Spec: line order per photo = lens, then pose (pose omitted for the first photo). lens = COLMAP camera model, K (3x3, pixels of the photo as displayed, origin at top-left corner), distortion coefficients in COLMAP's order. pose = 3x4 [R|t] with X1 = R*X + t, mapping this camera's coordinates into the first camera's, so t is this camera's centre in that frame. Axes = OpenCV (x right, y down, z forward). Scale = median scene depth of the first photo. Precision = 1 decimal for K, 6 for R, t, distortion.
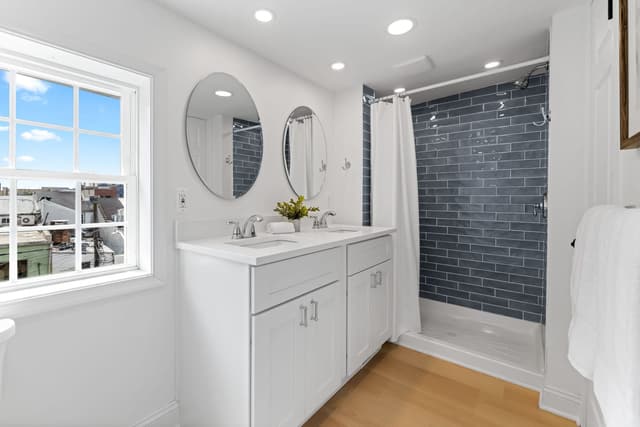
lens RADIAL K [[280.2, 0, 320.4], [0, 280.2, 199.9], [0, 0, 1]] dist [-0.001853, -0.000303]
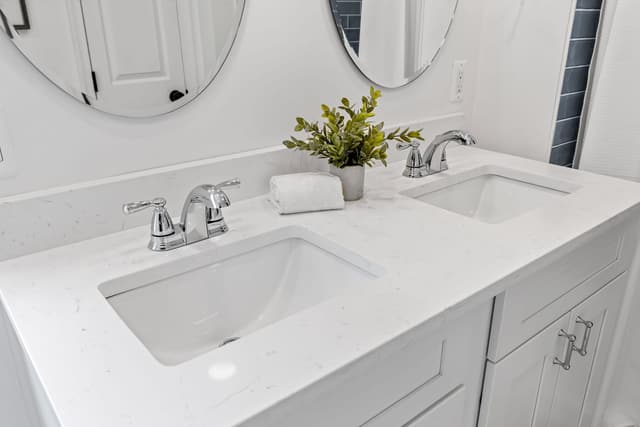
lens RADIAL K [[499.3, 0, 320.0], [0, 499.3, 213.5], [0, 0, 1]] dist [0.007796, 0.002486]
pose [[0.969832, 0.082622, -0.229347, 0.020552], [0.006007, 0.932428, 0.361306, -0.095463], [0.243701, -0.351784, 0.903802, 0.402535]]
